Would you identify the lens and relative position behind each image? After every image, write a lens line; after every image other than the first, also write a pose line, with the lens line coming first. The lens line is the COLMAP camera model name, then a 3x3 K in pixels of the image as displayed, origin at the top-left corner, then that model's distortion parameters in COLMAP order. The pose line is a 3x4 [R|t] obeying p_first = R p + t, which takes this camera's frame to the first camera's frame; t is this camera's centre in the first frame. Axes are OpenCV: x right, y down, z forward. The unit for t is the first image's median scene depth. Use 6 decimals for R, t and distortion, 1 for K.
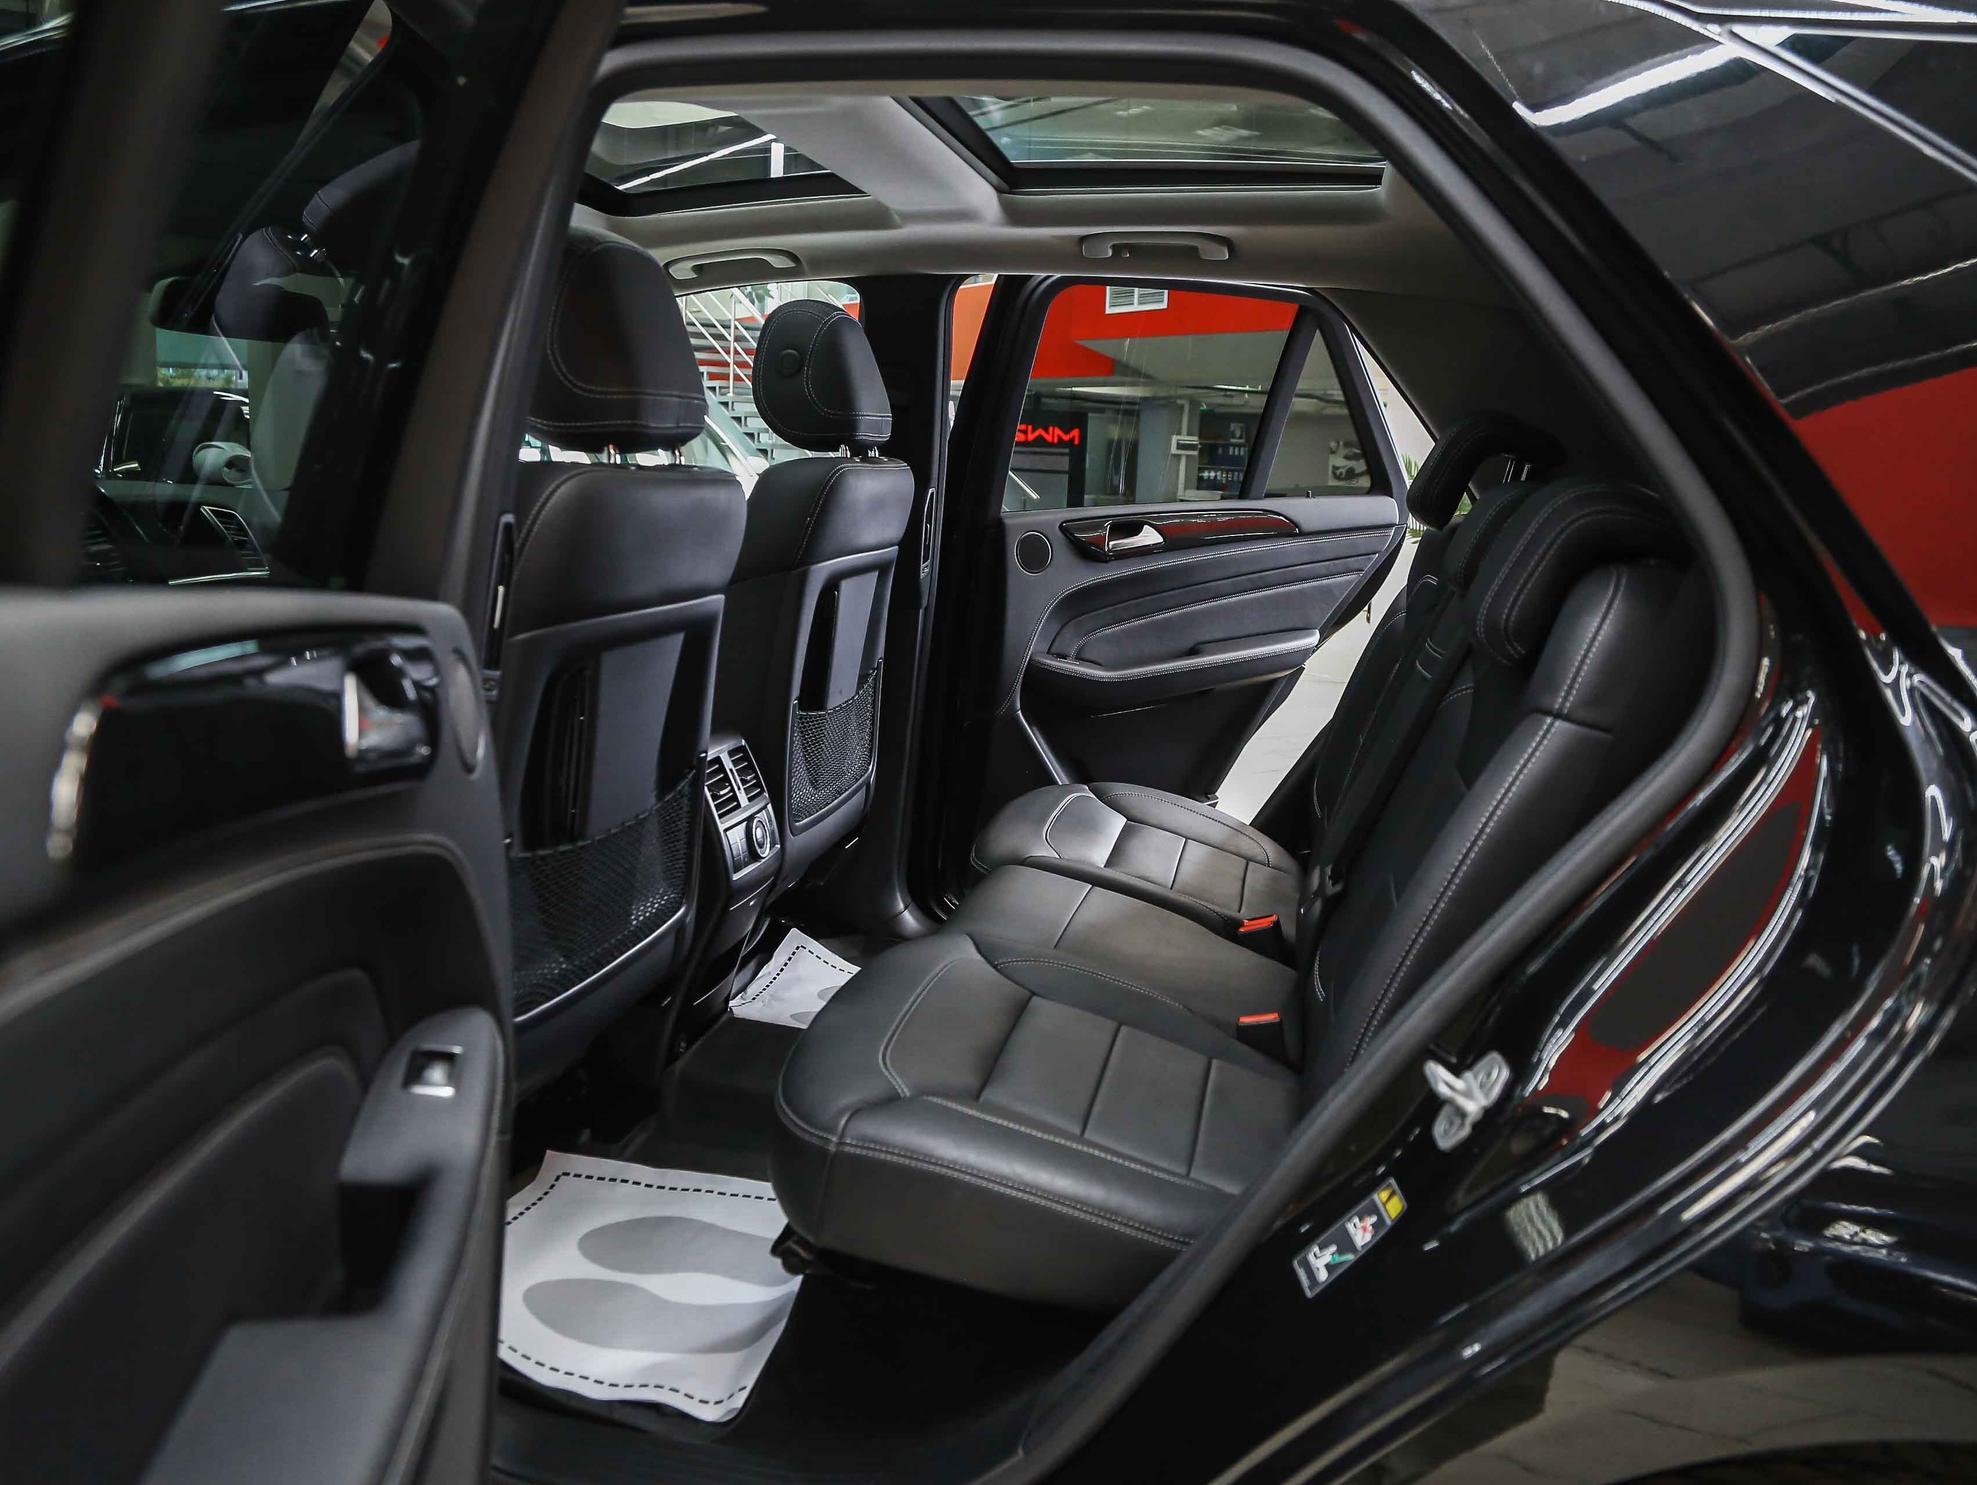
lens RADIAL K [[1536.2, 0, 993.0], [0, 1536.2, 754.7], [0, 0, 1]] dist [-0.118891, 0.057022]
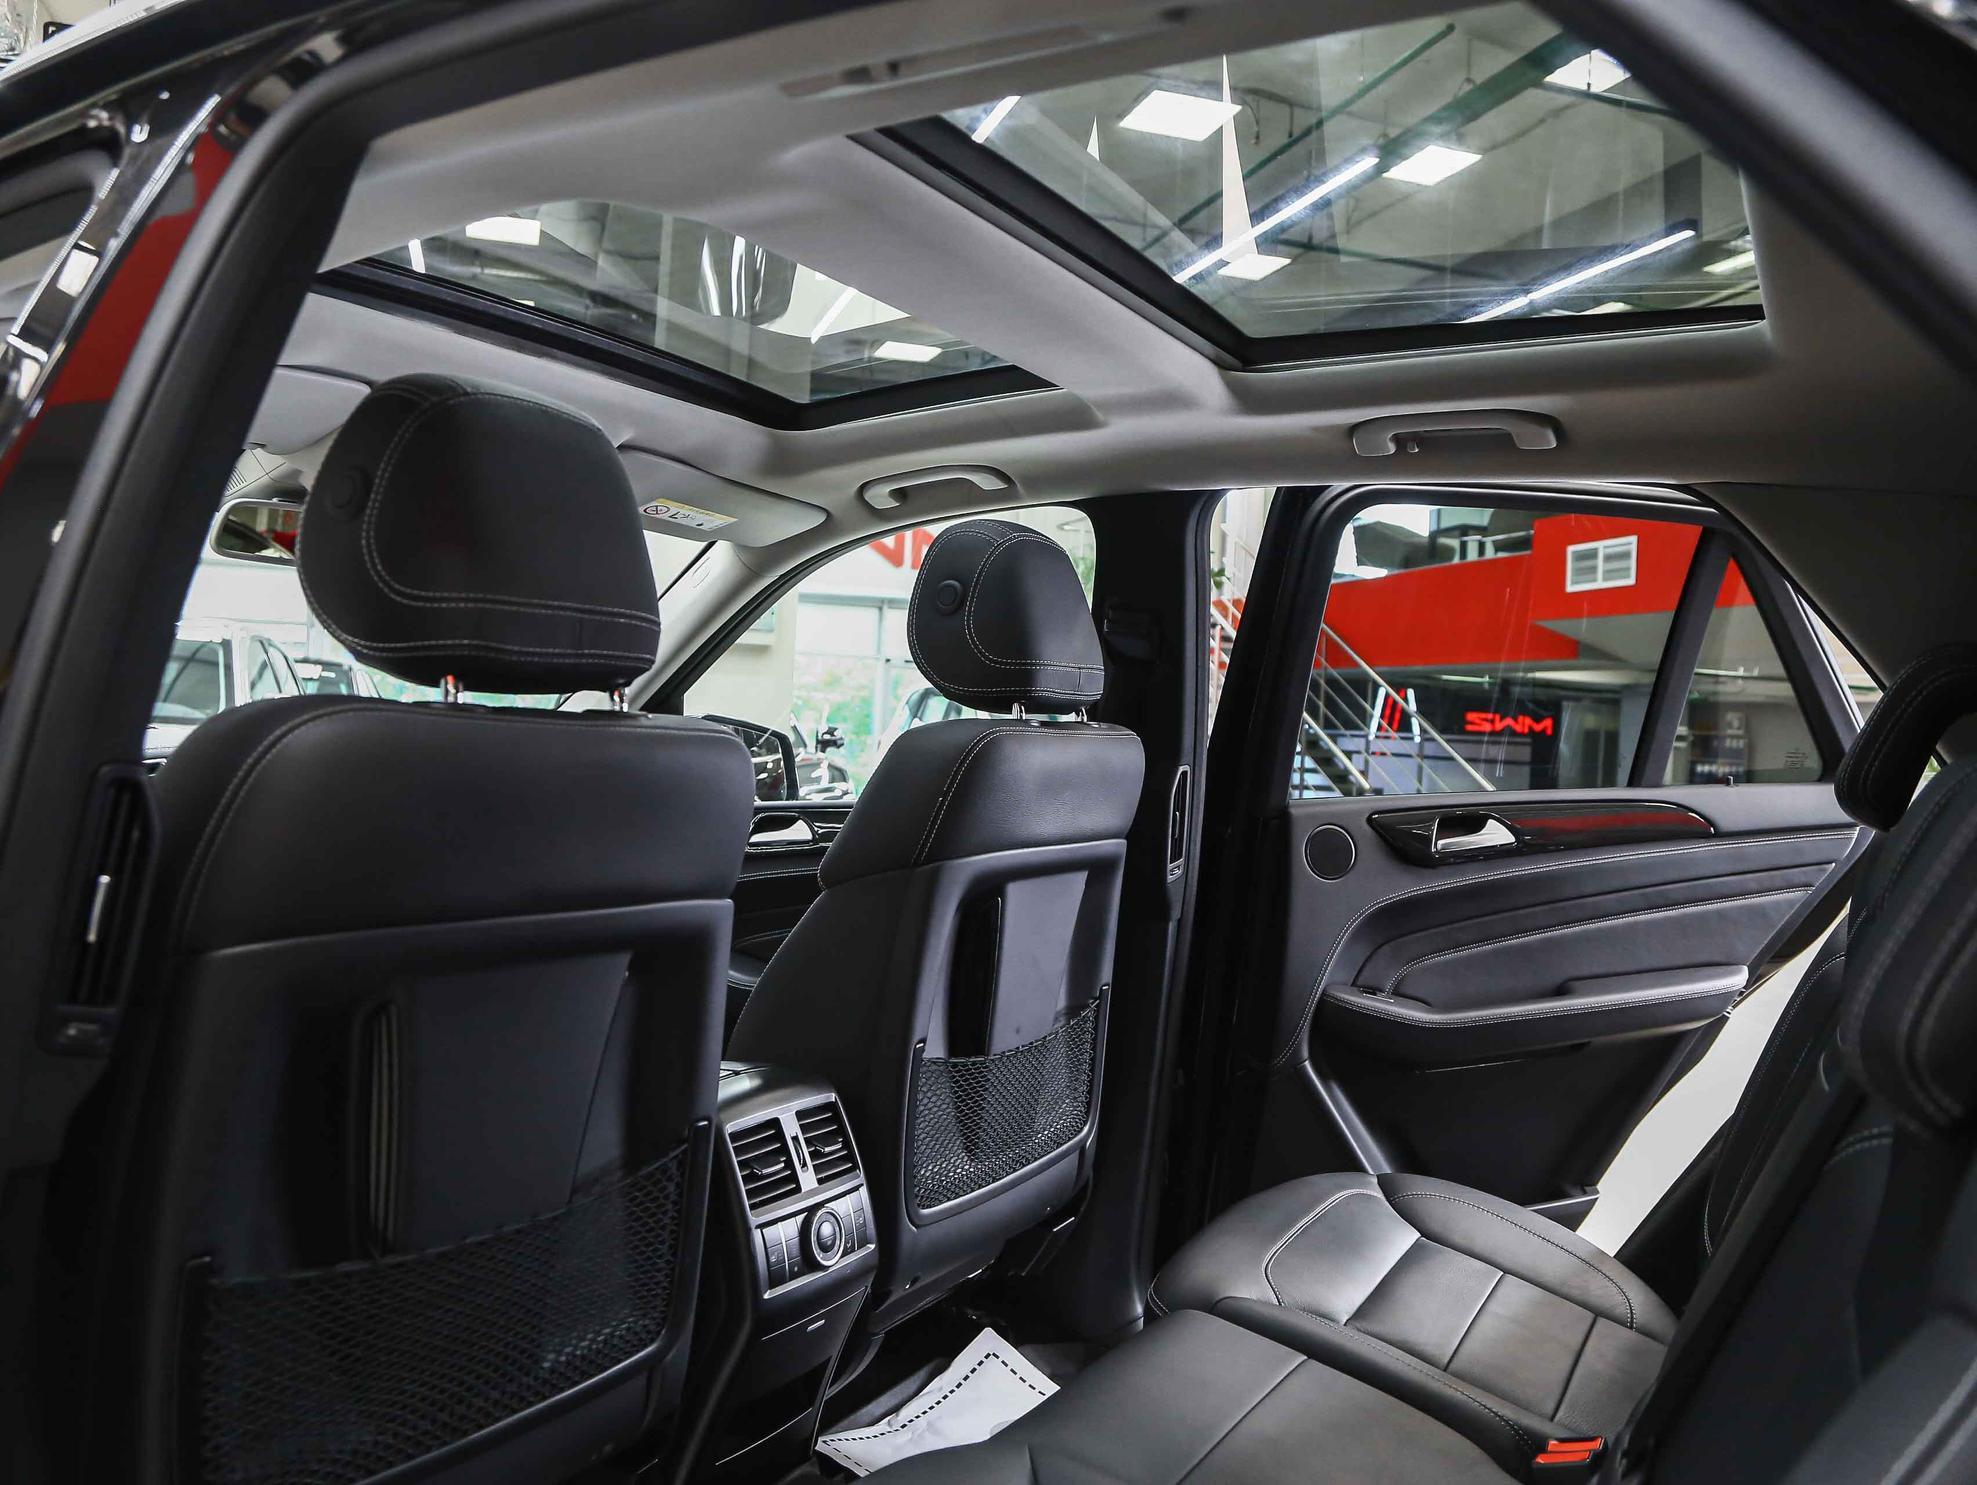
lens RADIAL K [[1536.2, 0, 978.0], [0, 1536.2, 745.6], [0, 0, 1]] dist [-0.118891, 0.057022]
pose [[0.948600, 0.008777, -0.316357, 0.109861], [-0.069554, 0.980958, -0.181341, -0.037985], [0.308741, 0.194024, 0.931146, 0.255235]]
